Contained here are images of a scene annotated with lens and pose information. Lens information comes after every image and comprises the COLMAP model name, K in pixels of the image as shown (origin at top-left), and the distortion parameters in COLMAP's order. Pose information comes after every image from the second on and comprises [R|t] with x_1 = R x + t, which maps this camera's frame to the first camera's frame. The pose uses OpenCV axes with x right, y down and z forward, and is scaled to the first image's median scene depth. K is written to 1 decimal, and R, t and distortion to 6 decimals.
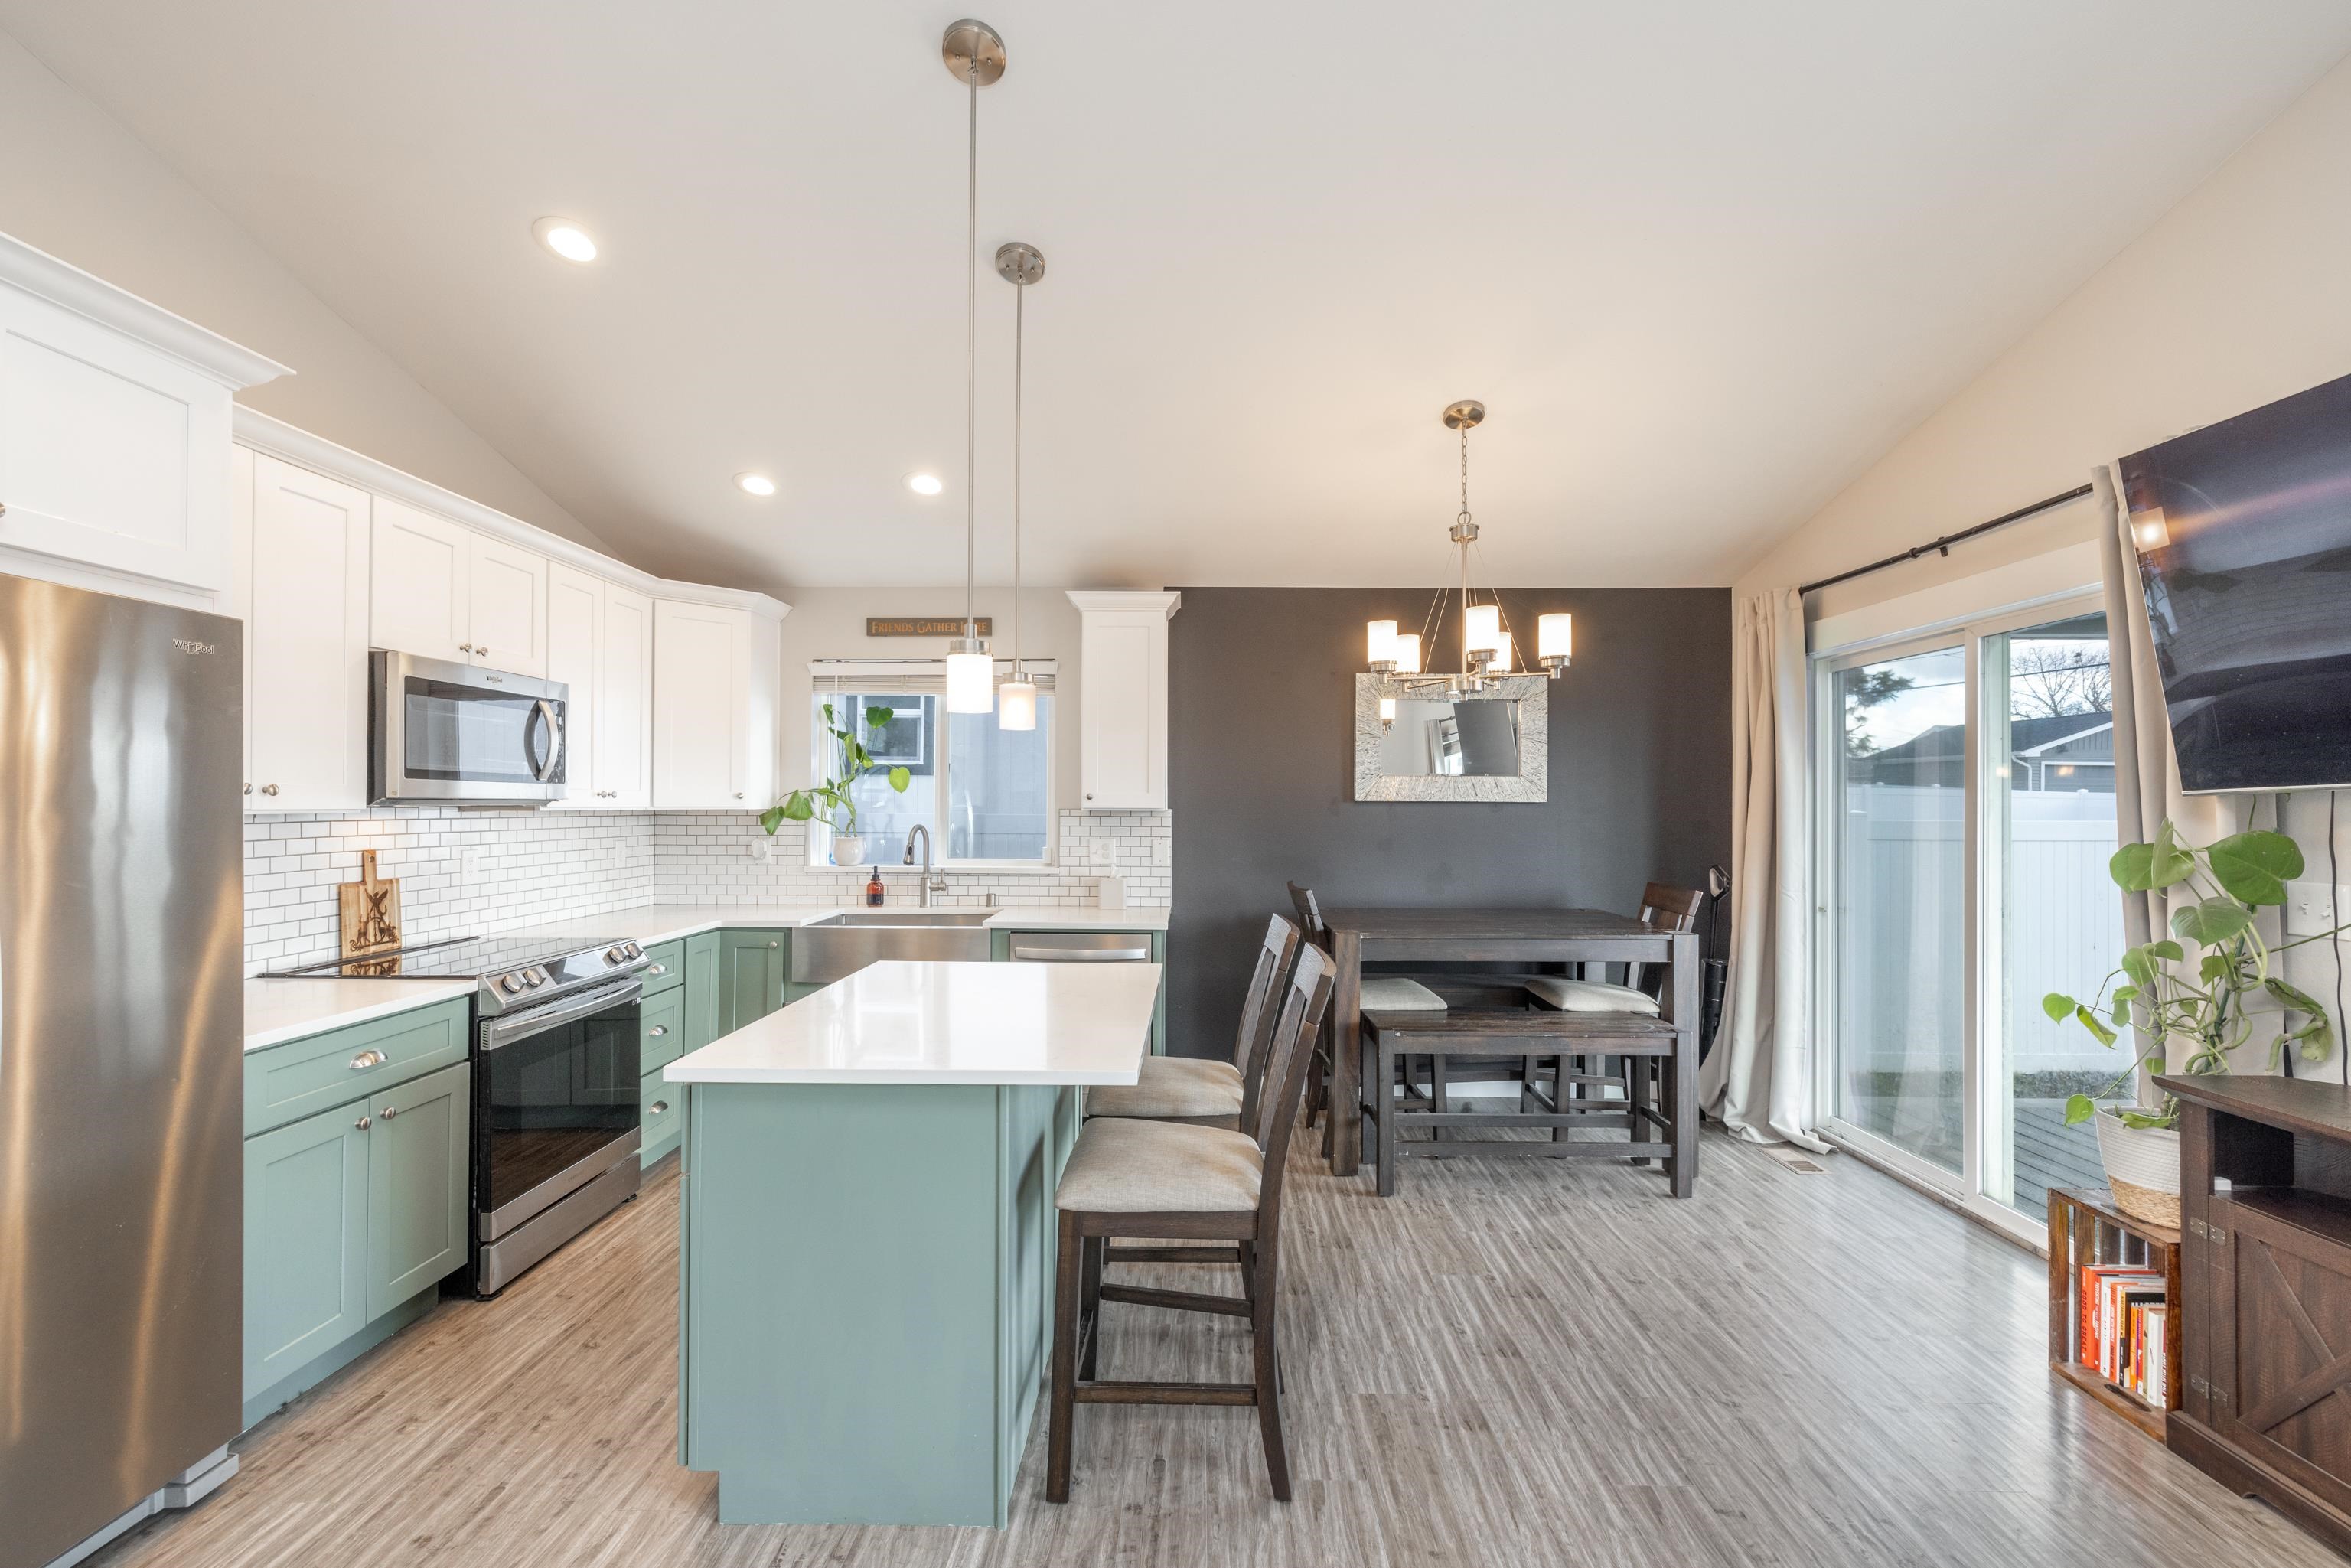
lens RADIAL K [[1012.7, 0, 1175.5], [0, 1012.7, 784.0], [0, 0, 1]] dist [0.000174, 0.000041]
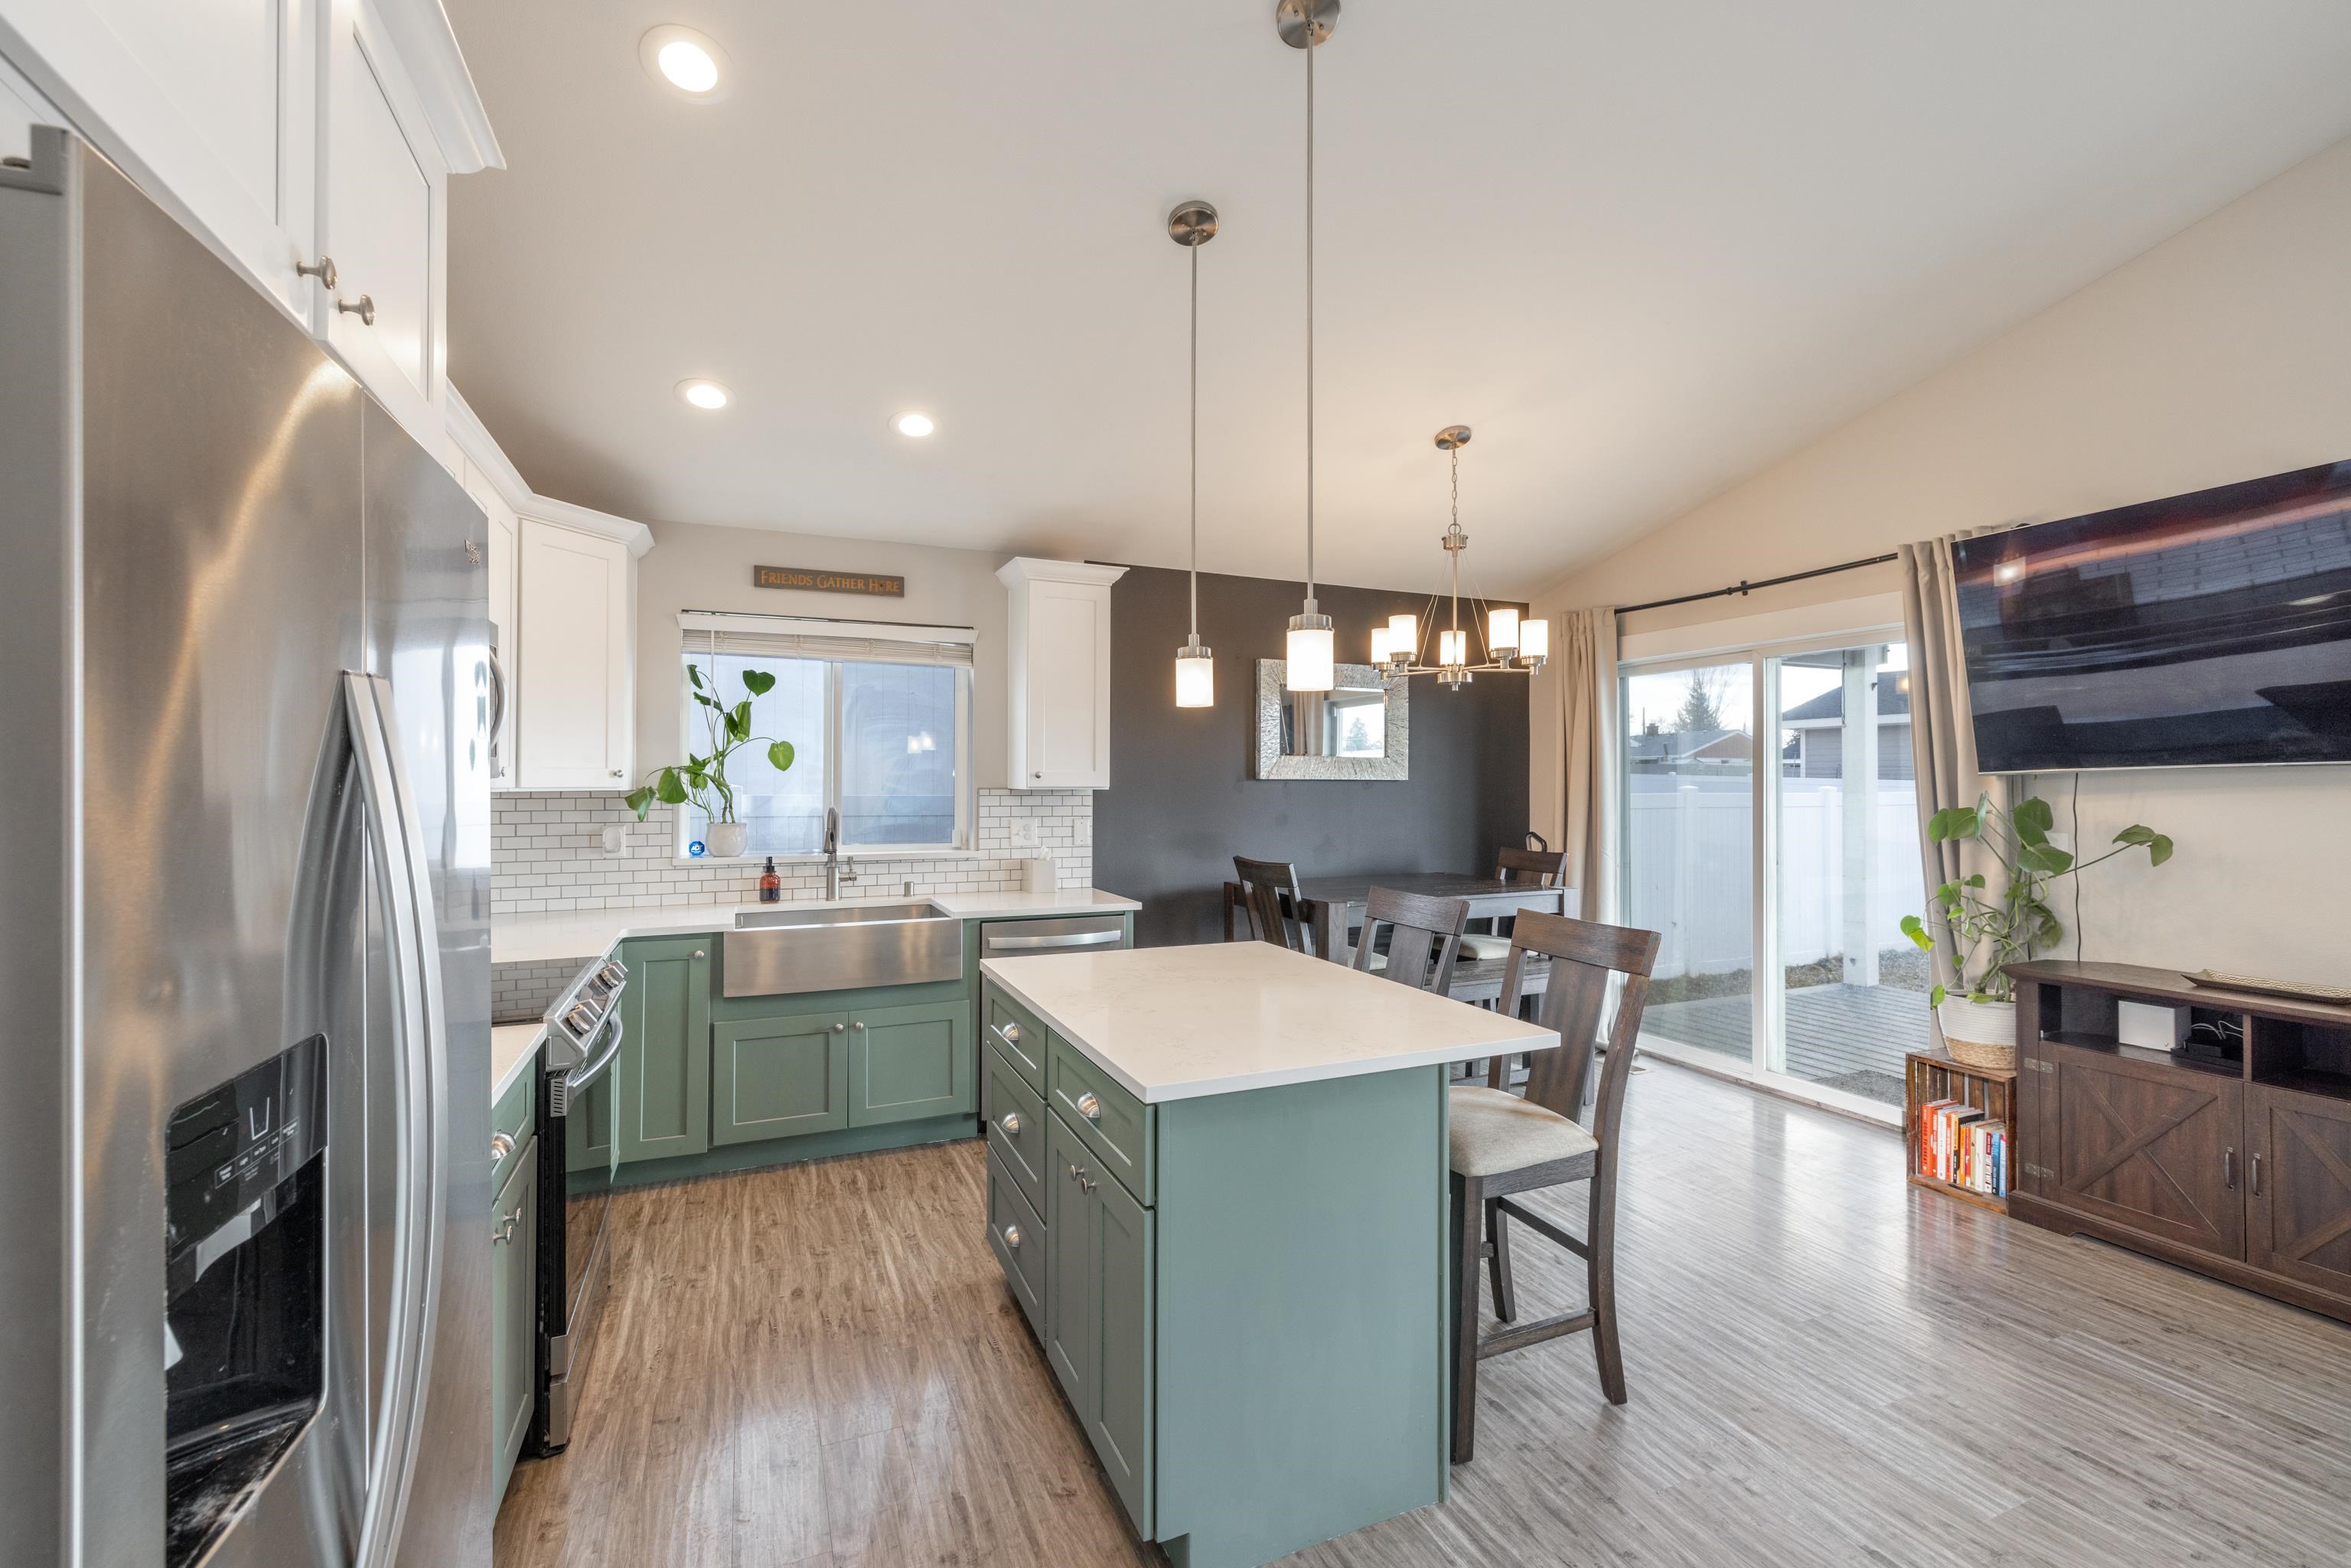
lens RADIAL K [[1006.9, 0, 1165.1], [0, 1006.9, 761.2], [0, 0, 1]] dist [-0.000289, 0.000066]
pose [[0.907208, 0.006327, 0.420635, -0.448395], [-0.006295, 0.999979, -0.001462, 0.000166], [-0.420635, -0.001321, 0.907229, 0.109195]]
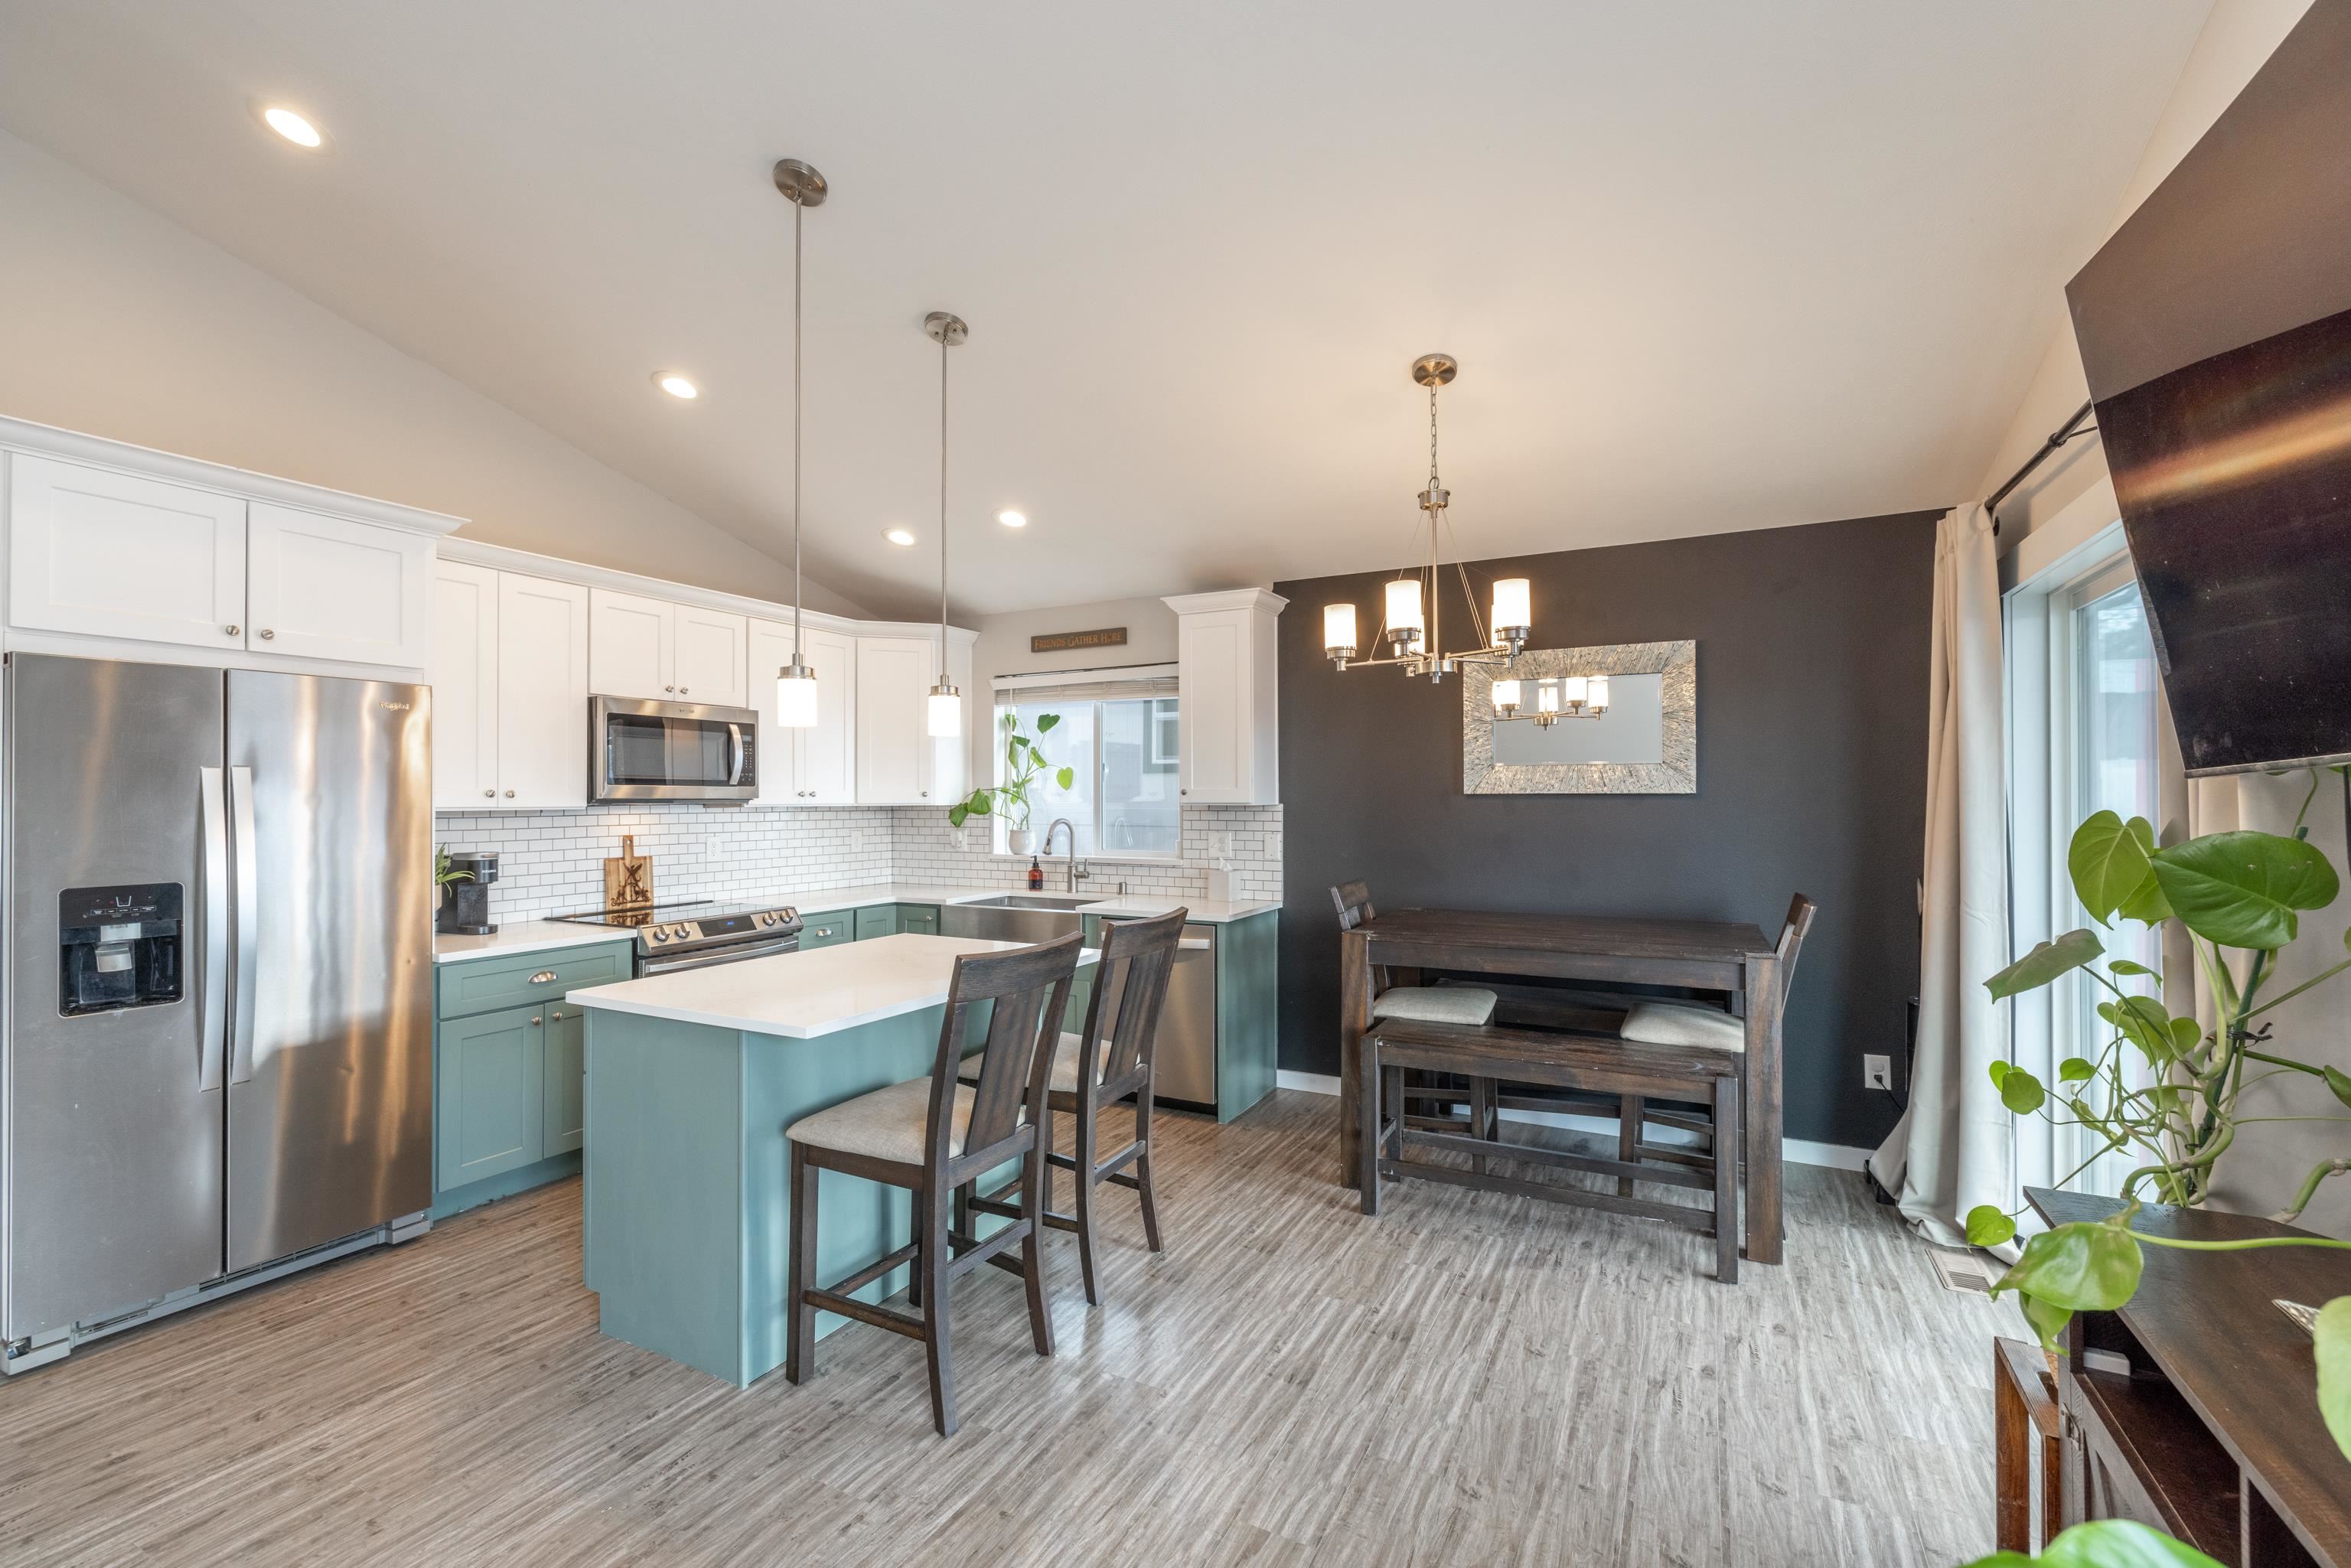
lens RADIAL K [[1015.2, 0, 1167.9], [0, 1015.2, 774.2], [0, 0, 1]] dist [0.000302, 0.000027]
pose [[0.888724, -0.017816, -0.458096, 0.455844], [0.015858, 0.999841, -0.008120, 0.002739], [0.458167, -0.000048, 0.888866, 0.072580]]
